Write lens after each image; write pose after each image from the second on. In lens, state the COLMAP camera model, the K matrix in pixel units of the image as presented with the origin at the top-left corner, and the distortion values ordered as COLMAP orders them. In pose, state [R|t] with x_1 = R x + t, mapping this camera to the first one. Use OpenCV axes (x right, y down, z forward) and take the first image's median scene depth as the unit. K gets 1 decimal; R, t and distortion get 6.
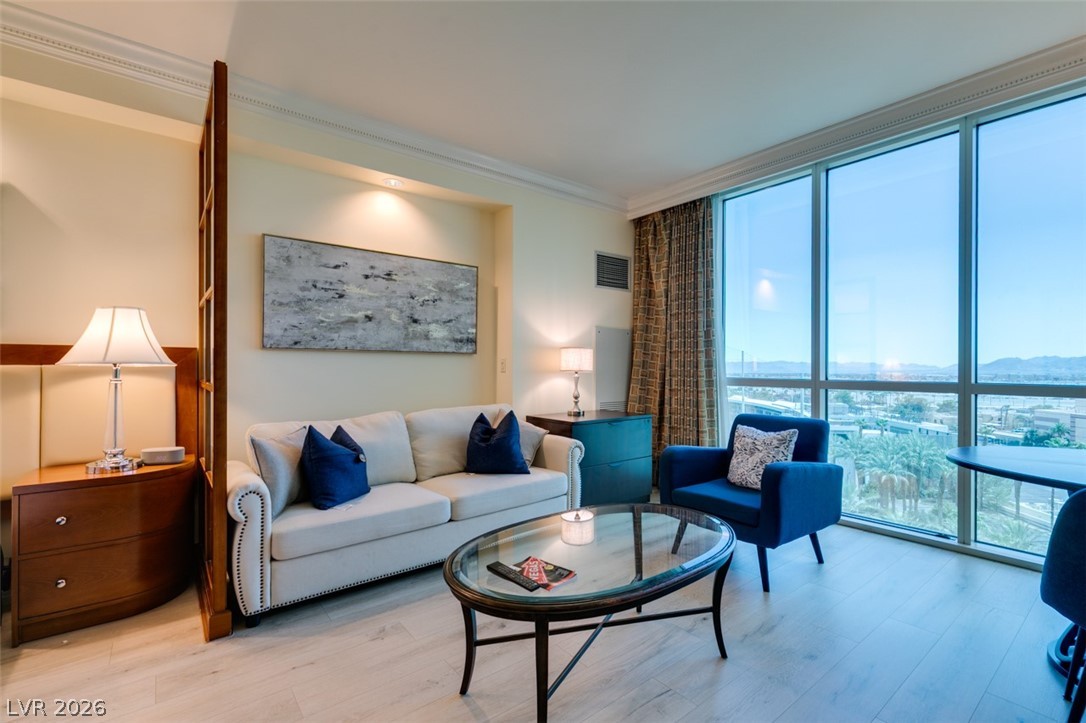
lens RADIAL K [[484.2, 0, 541.2], [0, 484.2, 366.6], [0, 0, 1]] dist [0.006000, -0.000541]
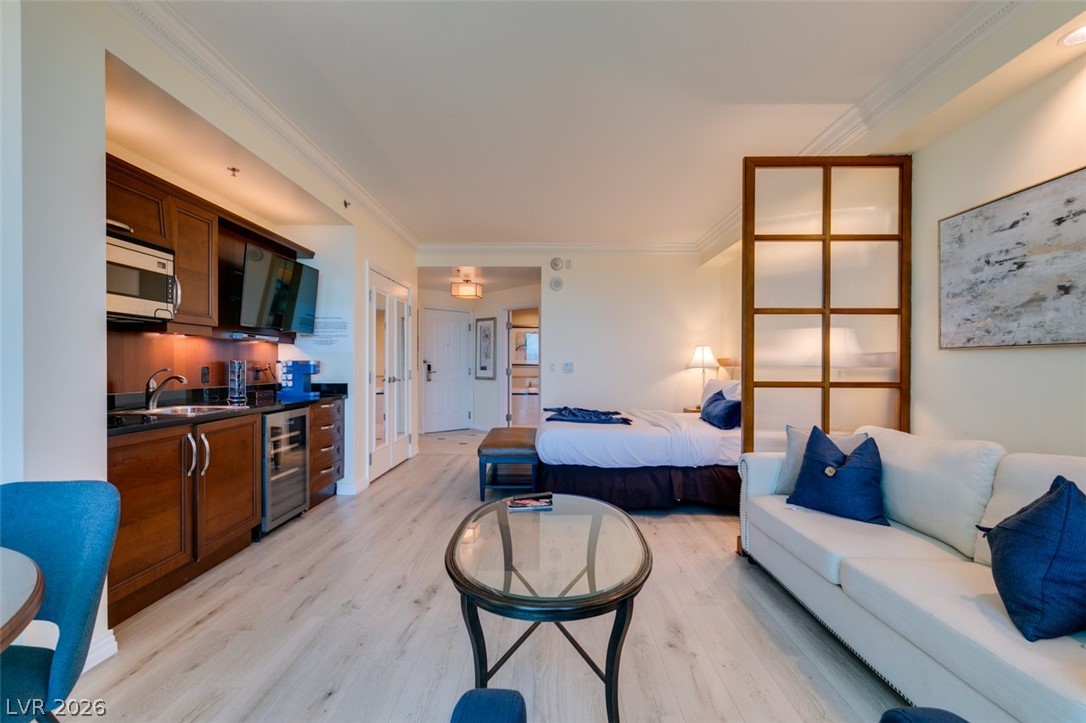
lens RADIAL K [[485.6, 0, 541.8], [0, 485.6, 367.7], [0, 0, 1]] dist [0.005813, -0.001249]
pose [[-0.632548, 0.000574, -0.774521, 0.500730], [-0.004528, 0.999980, 0.004439, -0.003756], [0.774508, 0.006315, -0.632533, 0.866133]]
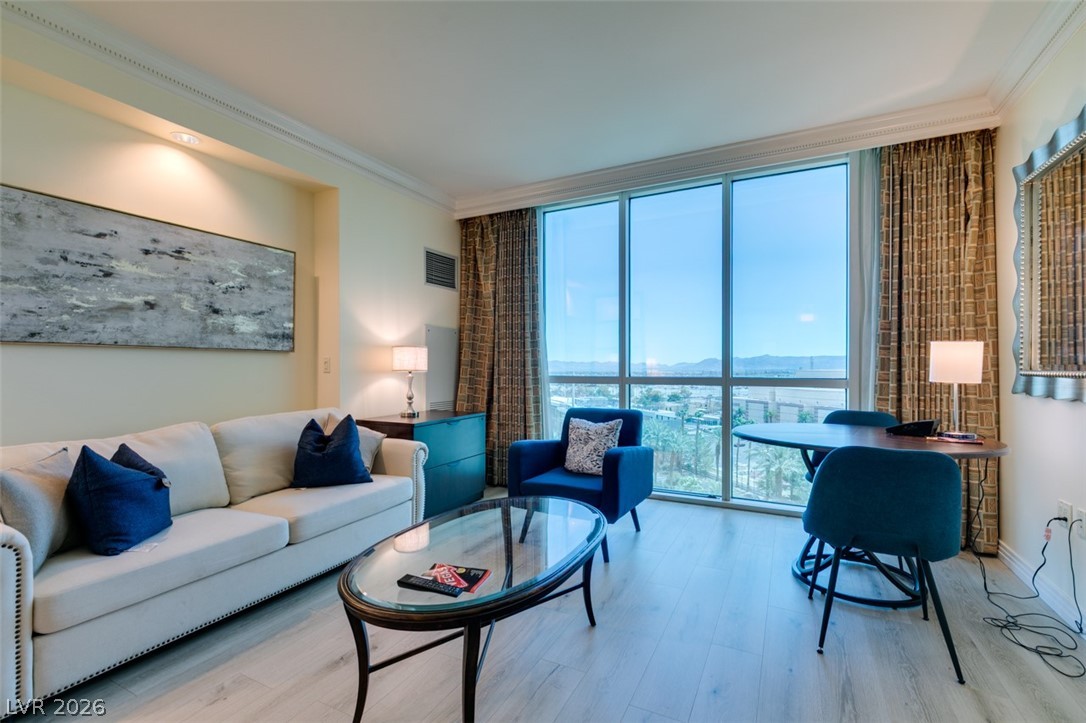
lens RADIAL K [[485.6, 0, 541.8], [0, 485.6, 367.7], [0, 0, 1]] dist [0.005813, -0.001249]
pose [[0.908383, -0.004807, 0.418111, -0.107889], [0.003399, 0.999986, 0.004111, 0.000253], [-0.418125, -0.002313, 0.908387, 0.017719]]
